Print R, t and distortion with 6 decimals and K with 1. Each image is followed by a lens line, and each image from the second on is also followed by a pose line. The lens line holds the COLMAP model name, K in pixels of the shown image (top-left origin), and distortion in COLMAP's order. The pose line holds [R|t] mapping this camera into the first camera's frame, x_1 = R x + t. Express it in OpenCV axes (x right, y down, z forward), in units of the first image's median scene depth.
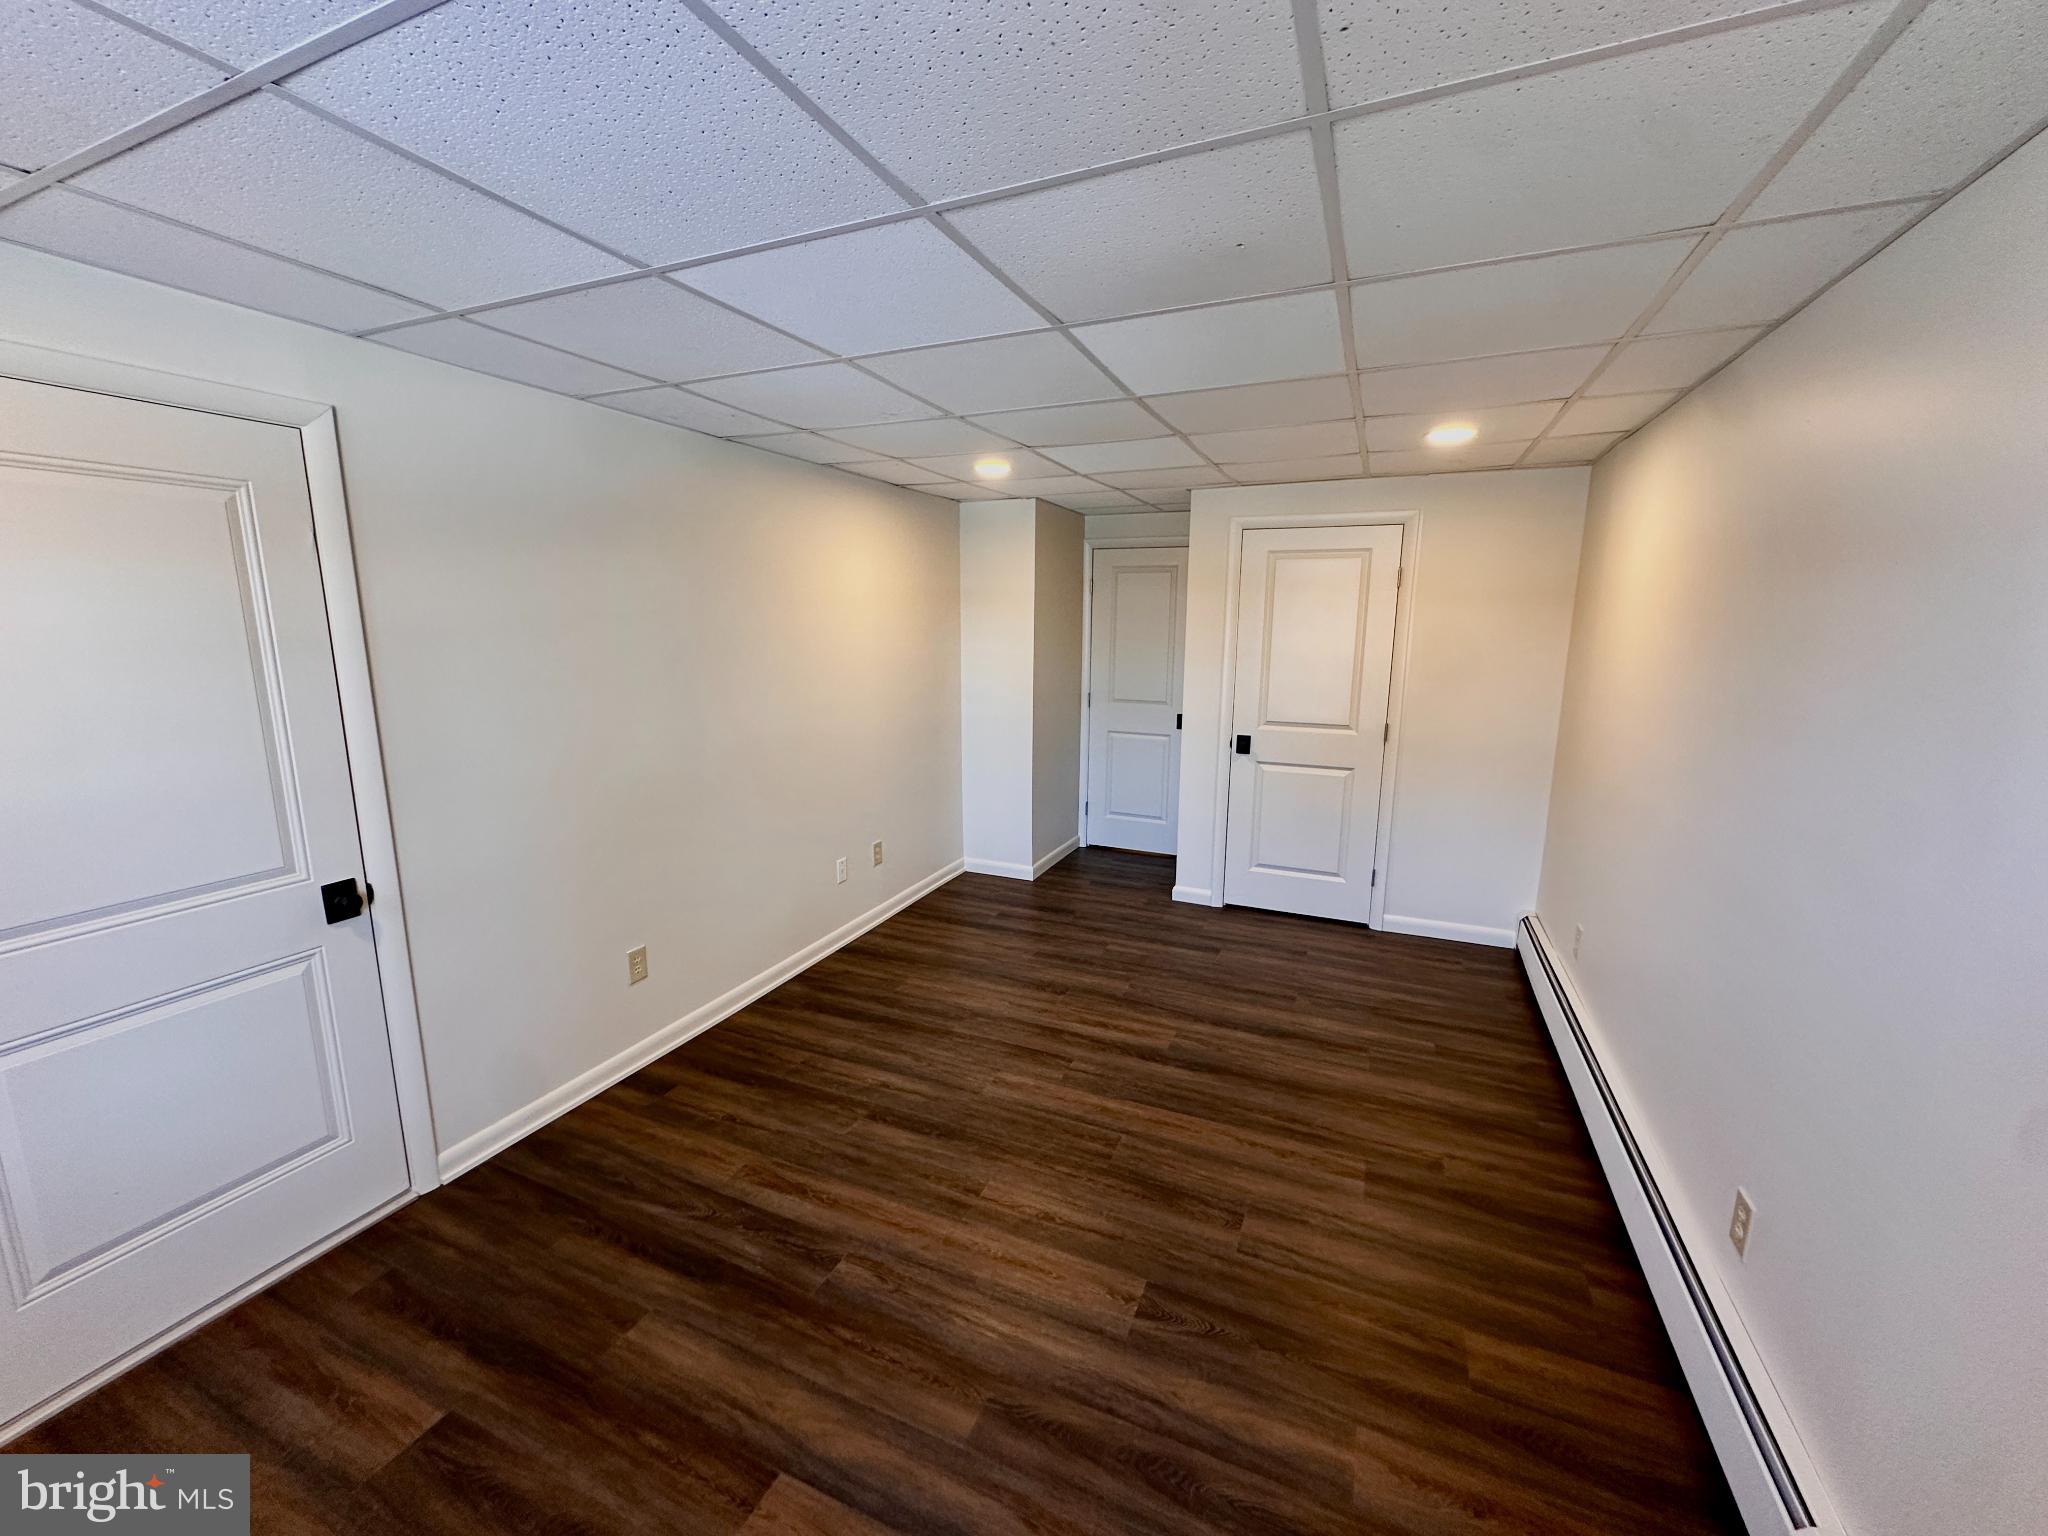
lens RADIAL K [[810.5, 0, 1022.9], [0, 810.5, 765.3], [0, 0, 1]] dist [-0.003395, 0.000068]
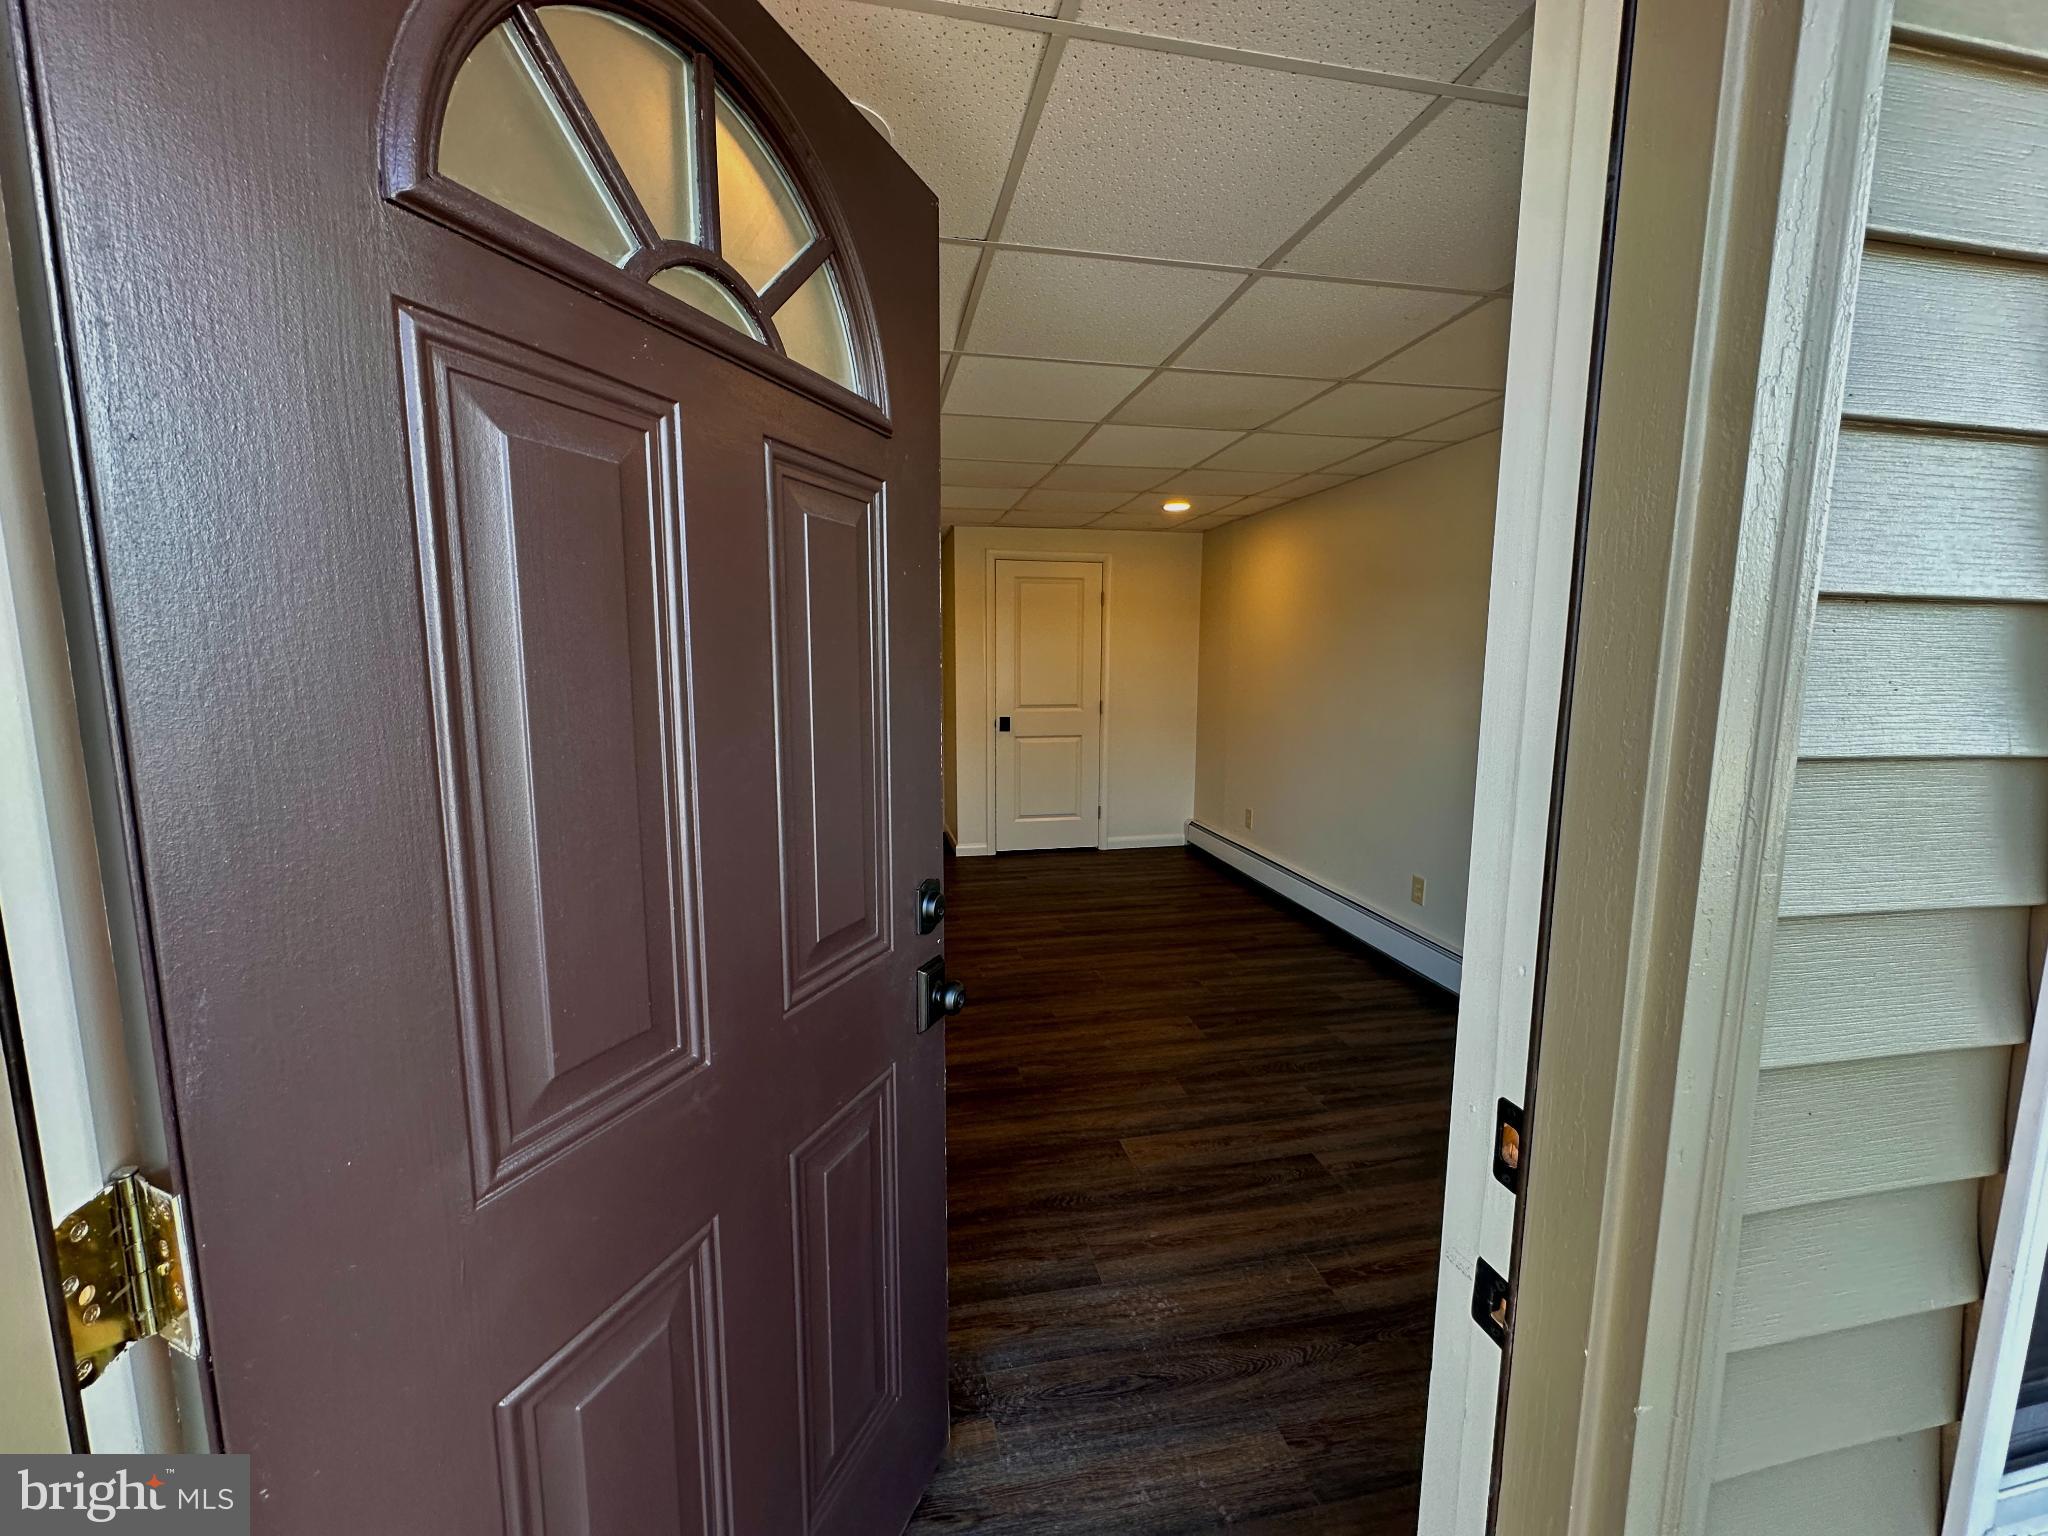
lens RADIAL K [[810.5, 0, 1022.9], [0, 810.5, 765.3], [0, 0, 1]] dist [-0.003395, 0.000068]
pose [[0.817705, -0.082580, 0.569683, -0.618636], [0.107700, 0.994128, -0.010481, 0.077765], [-0.565473, 0.069925, 0.821797, -0.105740]]
